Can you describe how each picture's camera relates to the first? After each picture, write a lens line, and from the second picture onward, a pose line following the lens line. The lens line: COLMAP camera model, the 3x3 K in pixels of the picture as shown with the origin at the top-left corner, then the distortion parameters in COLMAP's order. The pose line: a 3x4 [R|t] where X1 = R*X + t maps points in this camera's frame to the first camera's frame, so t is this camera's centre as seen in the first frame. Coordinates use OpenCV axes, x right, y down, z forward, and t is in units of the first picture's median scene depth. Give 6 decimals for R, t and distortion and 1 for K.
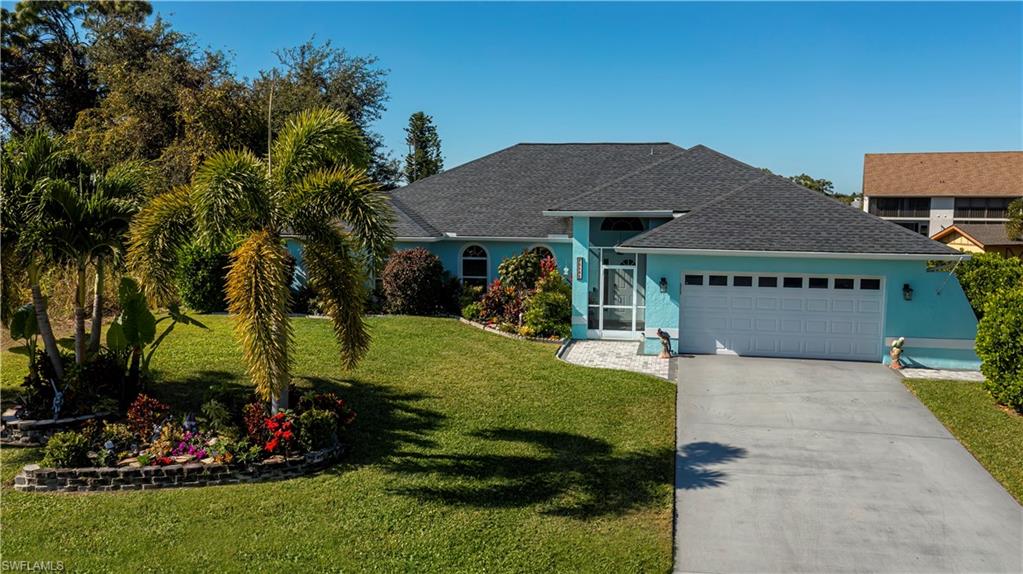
lens RADIAL K [[818.1, 0, 507.4], [0, 818.1, 289.1], [0, 0, 1]] dist [0.002356, 0.003780]
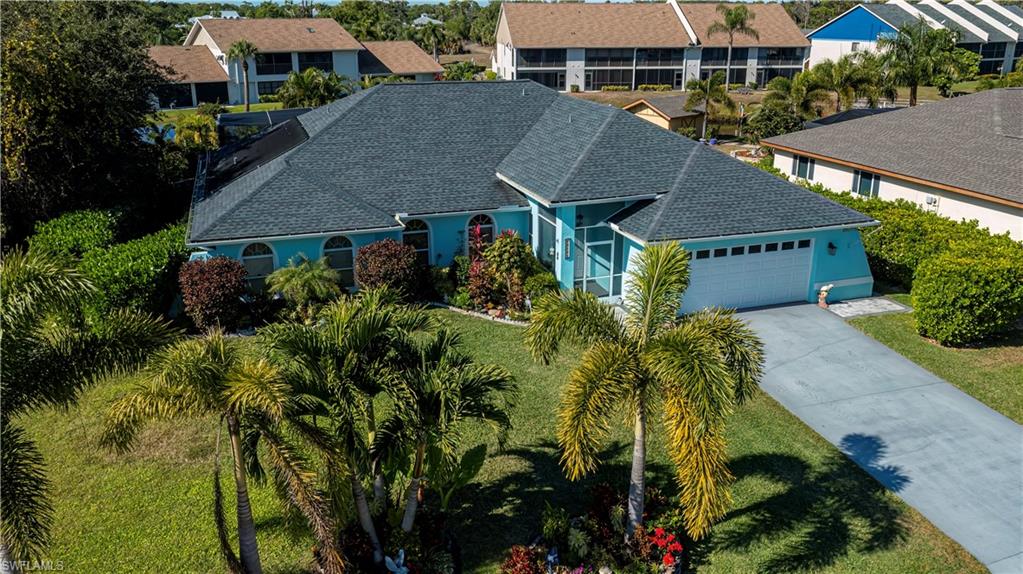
lens RADIAL K [[818.1, 0, 509.3], [0, 818.1, 281.8], [0, 0, 1]] dist [0.002356, 0.003780]
pose [[0.864676, -0.163204, 0.475078, -0.749497], [0.057581, 0.971719, 0.229014, -0.354353], [-0.499019, -0.170668, 0.849619, 0.196156]]
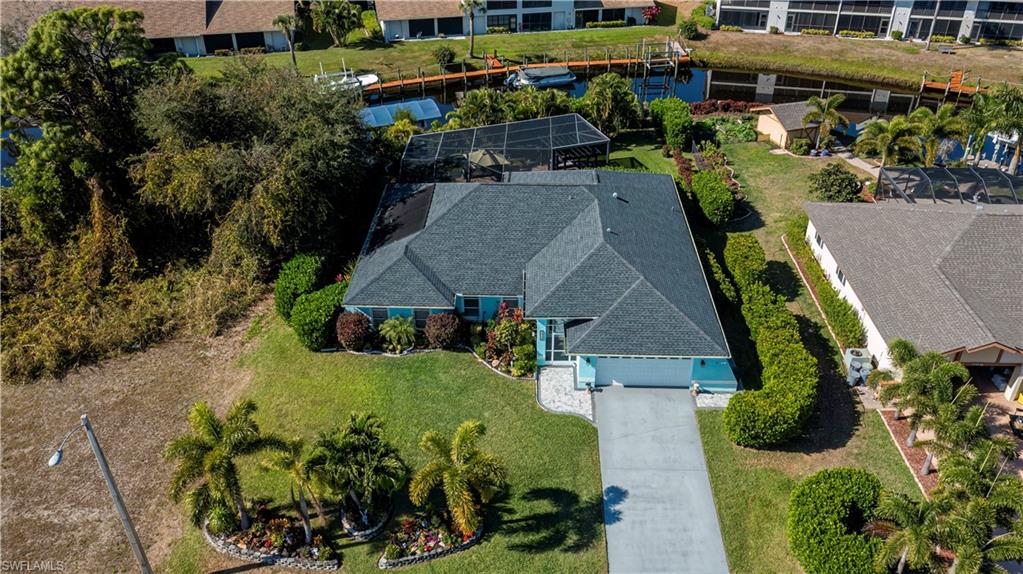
lens RADIAL K [[818.1, 0, 512.1], [0, 818.1, 290.5], [0, 0, 1]] dist [0.002356, 0.003780]
pose [[0.984185, -0.099306, 0.146688, -0.366399], [0.024517, 0.896476, 0.442414, -1.434560], [-0.175437, -0.431821, 0.884733, -0.900383]]
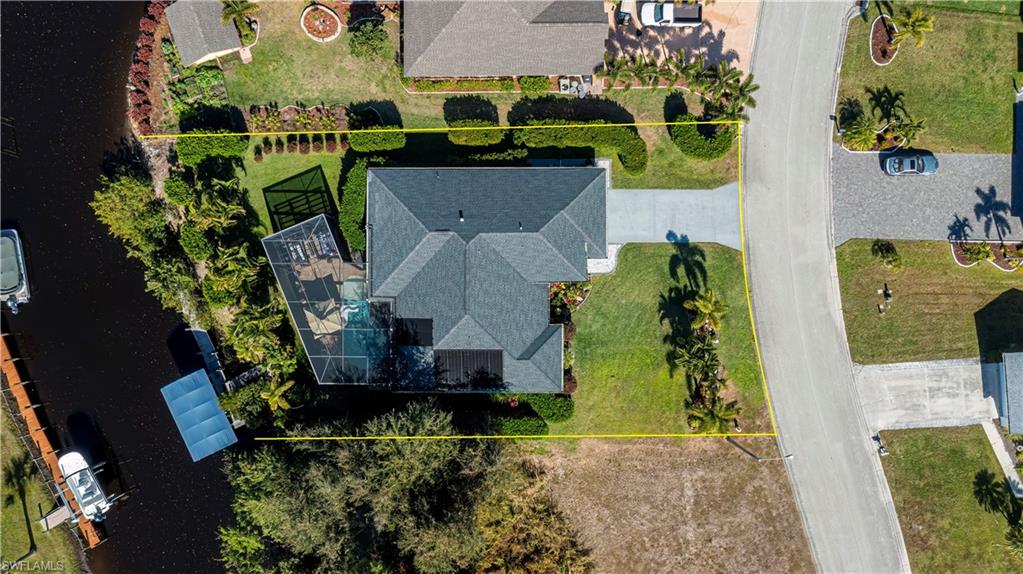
lens RADIAL K [[818.1, 0, 511.9], [0, 818.1, 285.7], [0, 0, 1]] dist [0.002356, 0.003780]
pose [[-0.207325, -0.978193, -0.012449, 0.198711], [0.117753, -0.037586, 0.992331, -4.919641], [-0.971159, 0.204269, 0.122978, 1.319621]]
